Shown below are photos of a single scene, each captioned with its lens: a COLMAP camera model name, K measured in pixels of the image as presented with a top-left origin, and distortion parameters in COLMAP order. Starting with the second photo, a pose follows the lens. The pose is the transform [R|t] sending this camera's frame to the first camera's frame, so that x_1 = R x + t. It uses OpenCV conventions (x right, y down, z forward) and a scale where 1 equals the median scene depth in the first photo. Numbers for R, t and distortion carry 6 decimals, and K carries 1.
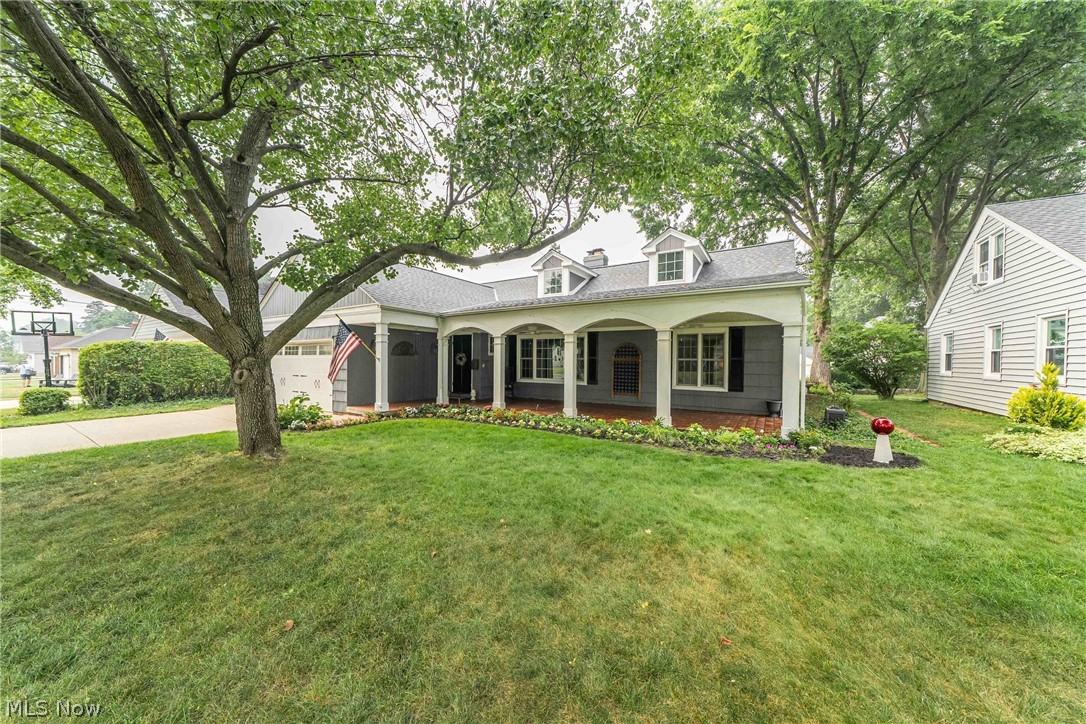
lens RADIAL K [[373.6, 0, 537.2], [0, 373.6, 361.0], [0, 0, 1]] dist [-0.000750, -0.000105]
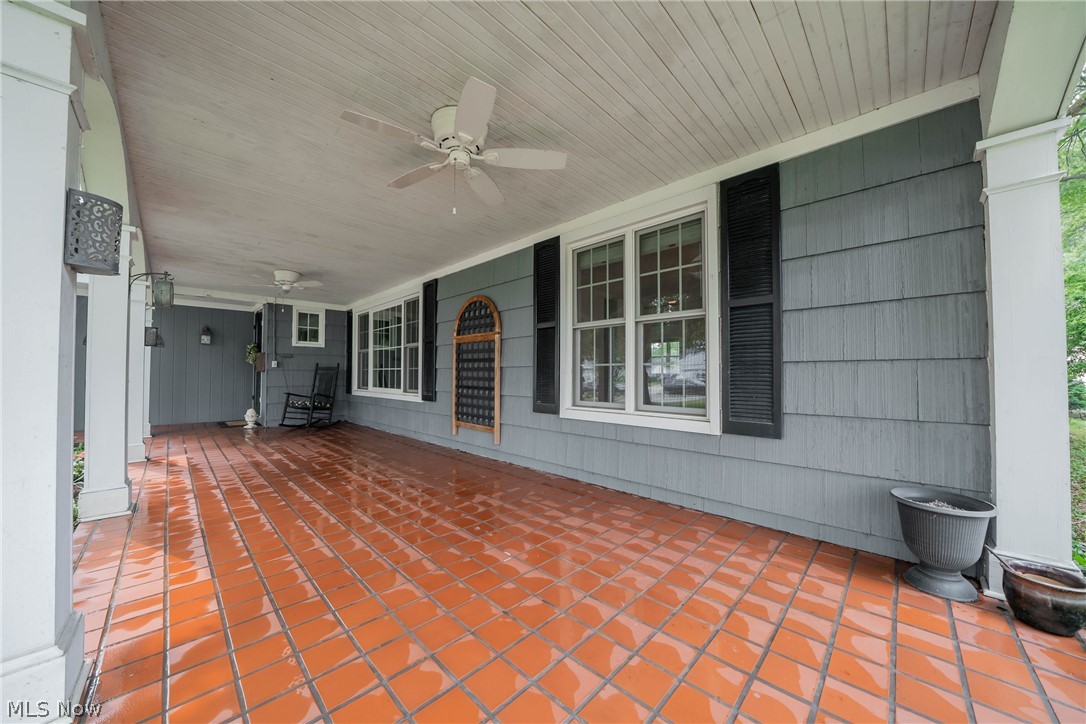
lens RADIAL K [[373.6, 0, 541.9], [0, 373.6, 366.6], [0, 0, 1]] dist [-0.000750, -0.000105]
pose [[0.978927, -0.009269, -0.204000, 0.411592], [0.003328, 0.999561, -0.029445, 0.039947], [0.204184, 0.028146, 0.978528, 0.669461]]
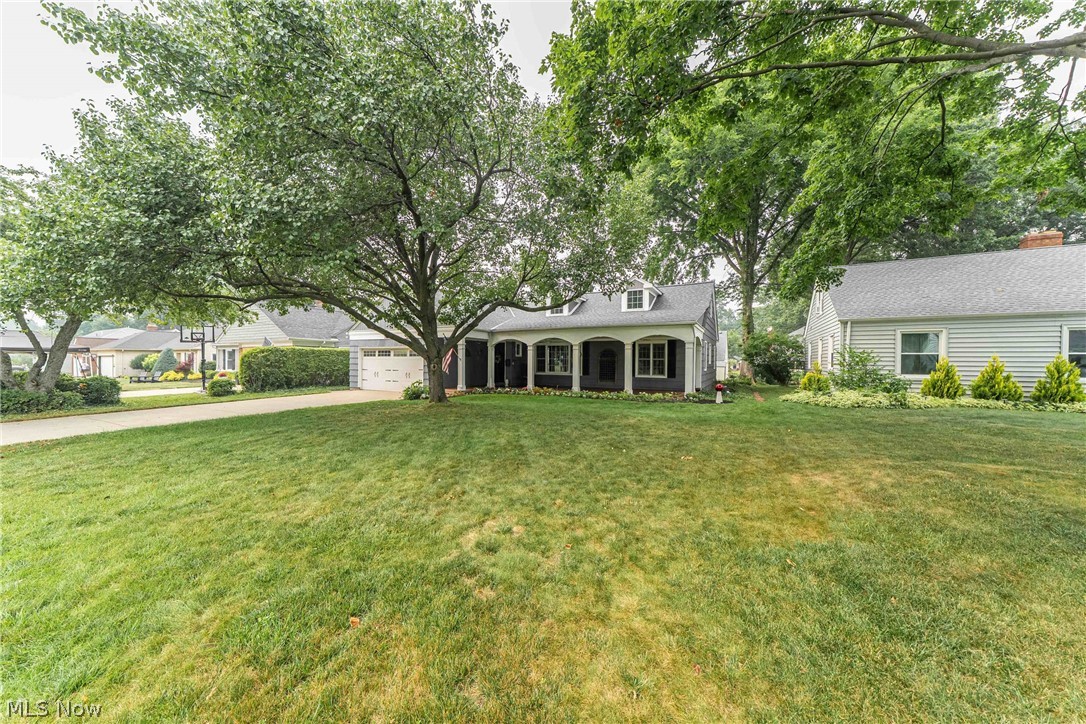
lens RADIAL K [[373.6, 0, 541.3], [0, 373.6, 360.9], [0, 0, 1]] dist [-0.000750, -0.000105]
pose [[0.997619, -0.001254, 0.068960, -0.165551], [0.001233, 0.999999, 0.000345, 0.002672], [-0.068960, -0.000259, 0.997619, -0.614762]]
